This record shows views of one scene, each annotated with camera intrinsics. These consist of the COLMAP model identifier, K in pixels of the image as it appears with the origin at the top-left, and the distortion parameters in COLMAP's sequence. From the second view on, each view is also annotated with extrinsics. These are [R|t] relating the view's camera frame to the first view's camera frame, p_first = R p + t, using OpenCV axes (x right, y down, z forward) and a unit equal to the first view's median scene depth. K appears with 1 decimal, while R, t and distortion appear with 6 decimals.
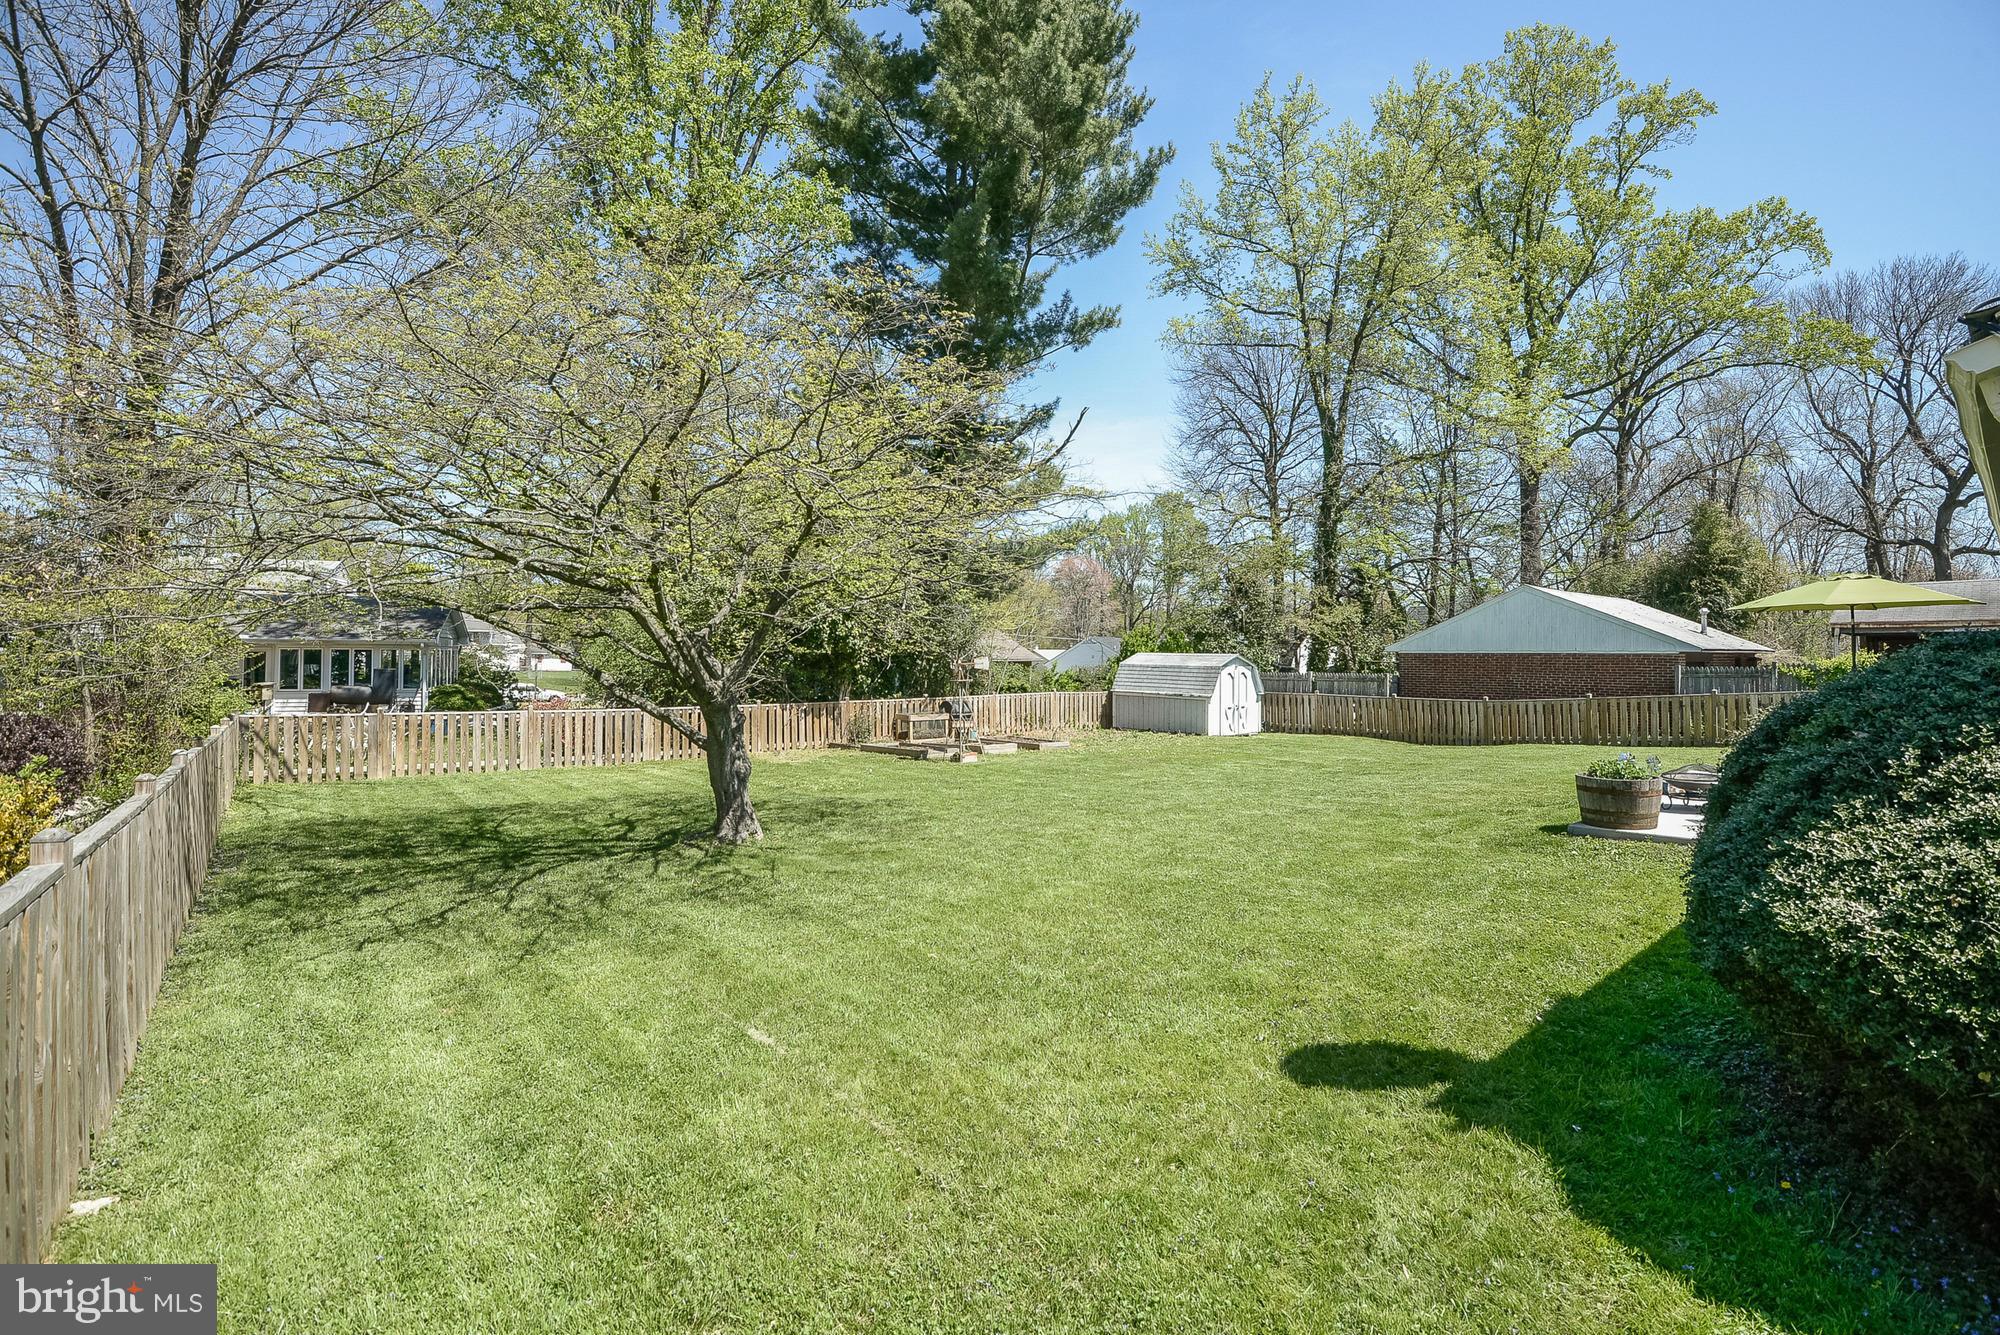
lens RADIAL K [[925.6, 0, 1006.8], [0, 925.6, 650.1], [0, 0, 1]] dist [-0.001938, -0.011986]
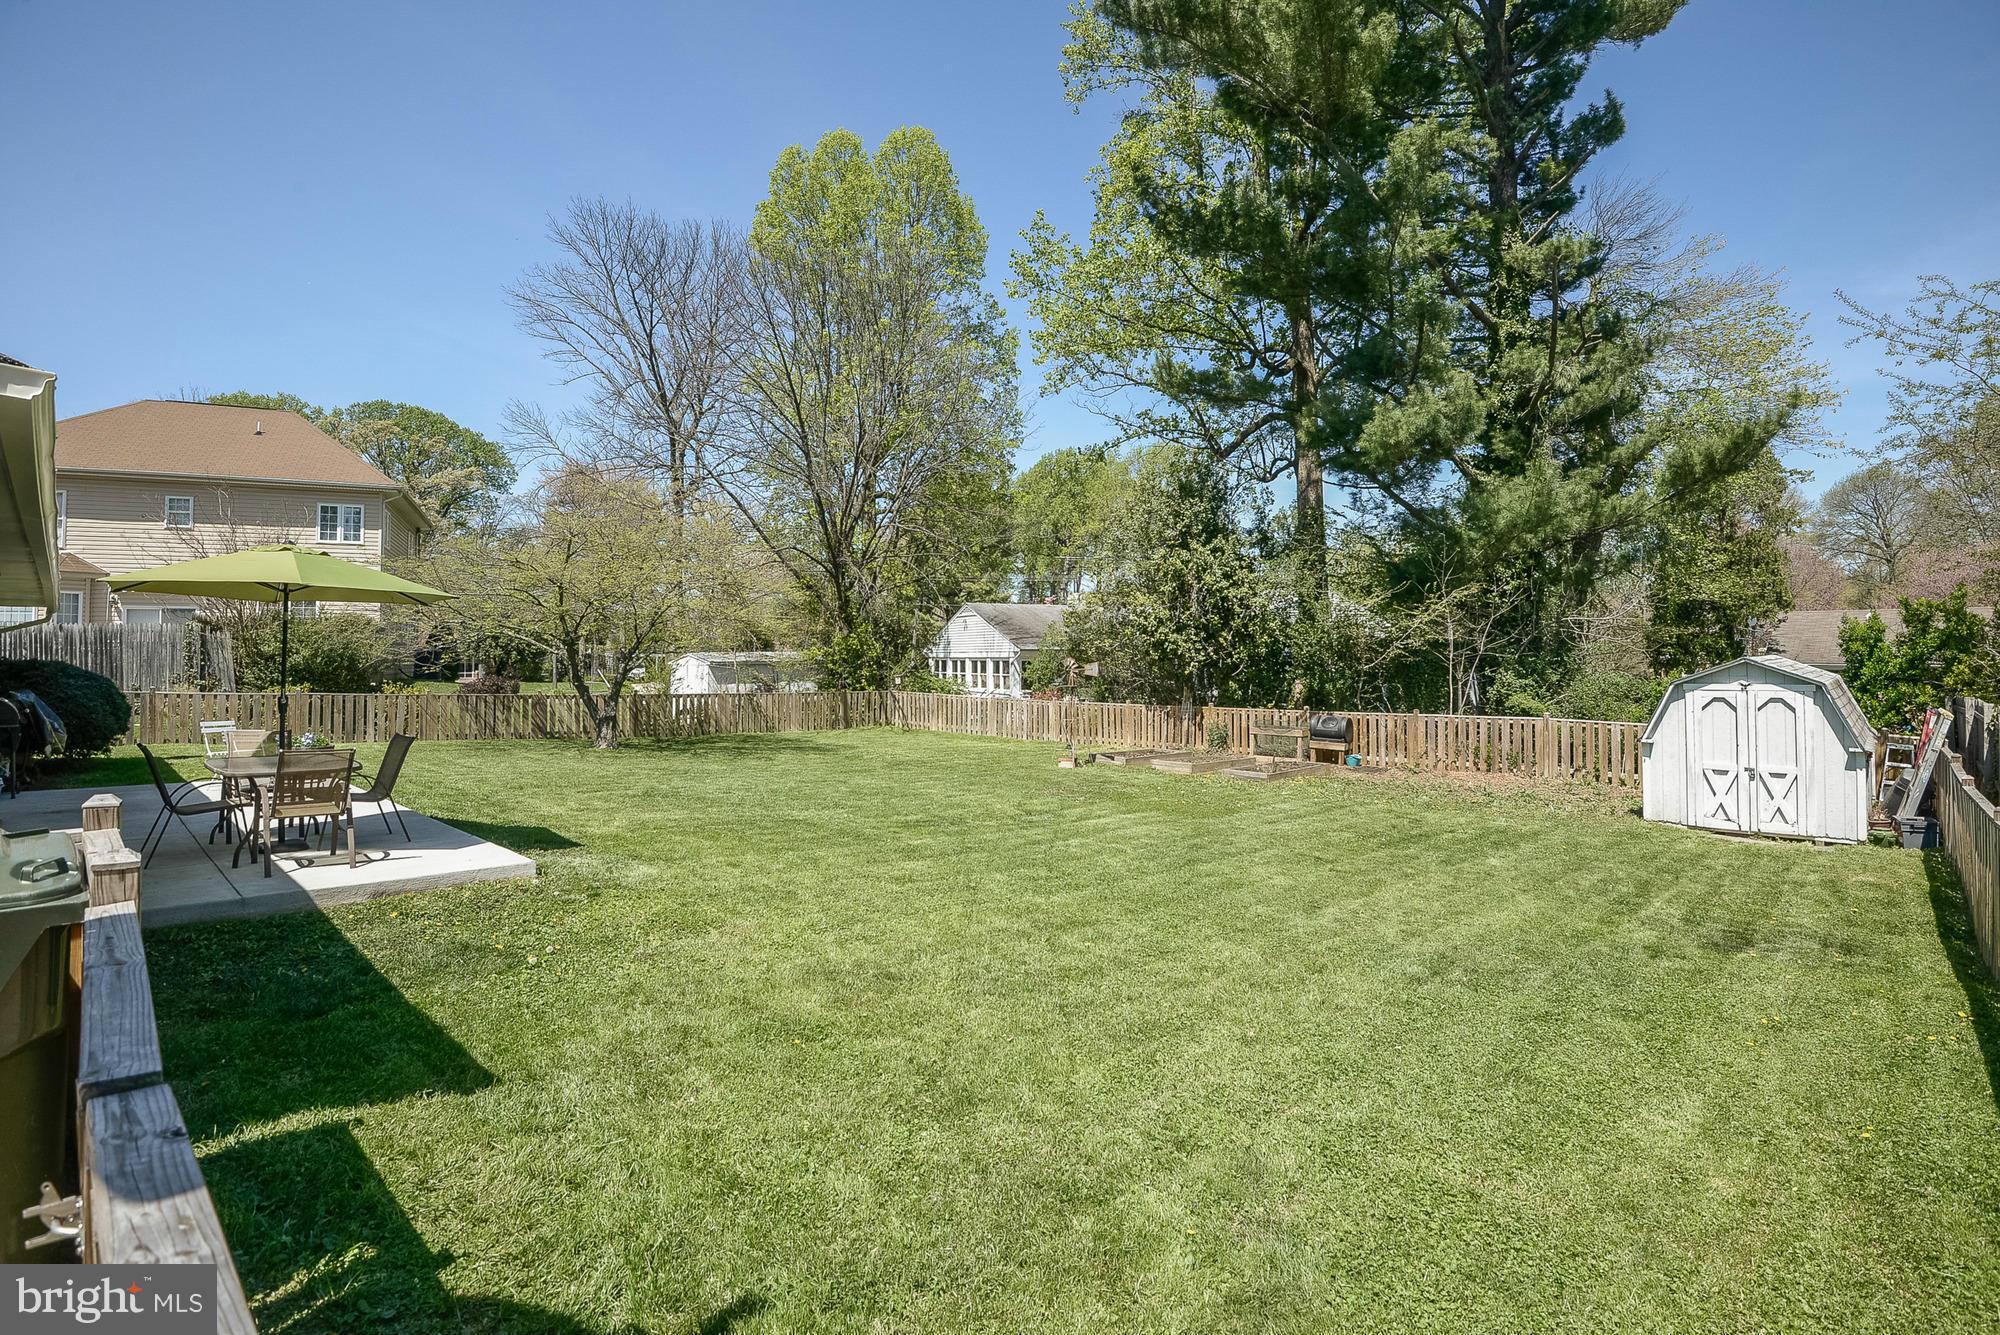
lens RADIAL K [[925.6, 0, 1006.8], [0, 925.6, 650.1], [0, 0, 1]] dist [-0.001938, -0.011986]
pose [[0.058703, -0.017408, -0.998124, 0.692768], [0.006724, 0.999832, -0.017042, 0.005200], [0.998253, -0.005711, 0.058810, 0.590286]]
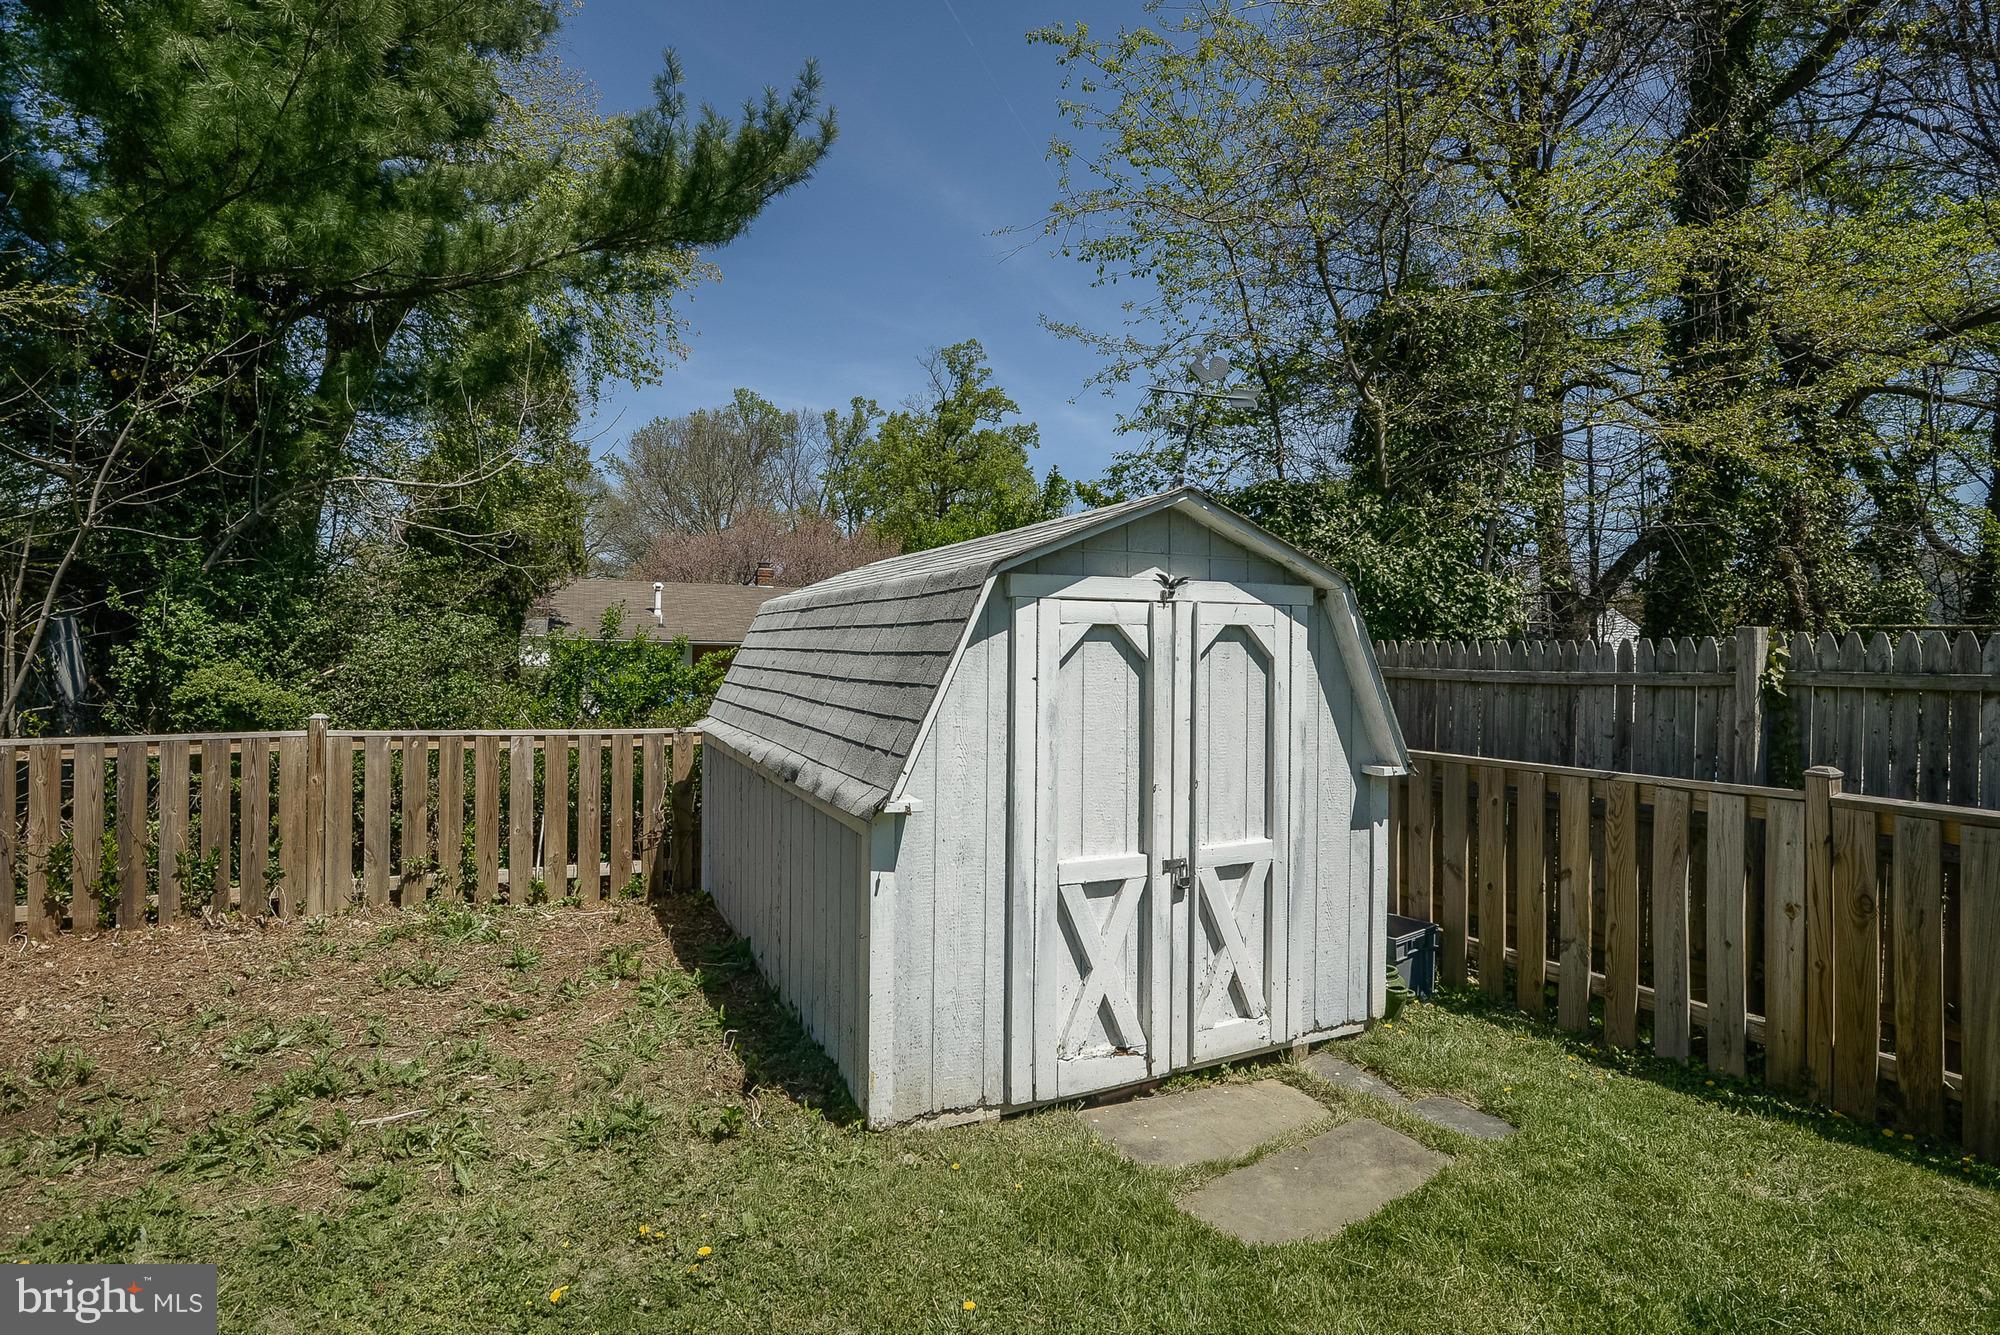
lens RADIAL K [[942.5, 0, 1005.7], [0, 942.5, 632.9], [0, 0, 1]] dist [-0.001528, -0.022273]
pose [[0.965966, -0.008791, -0.258519, 0.260239], [0.000522, 0.999487, -0.032037, 0.029759], [0.258668, 0.030811, 0.965475, 0.847929]]
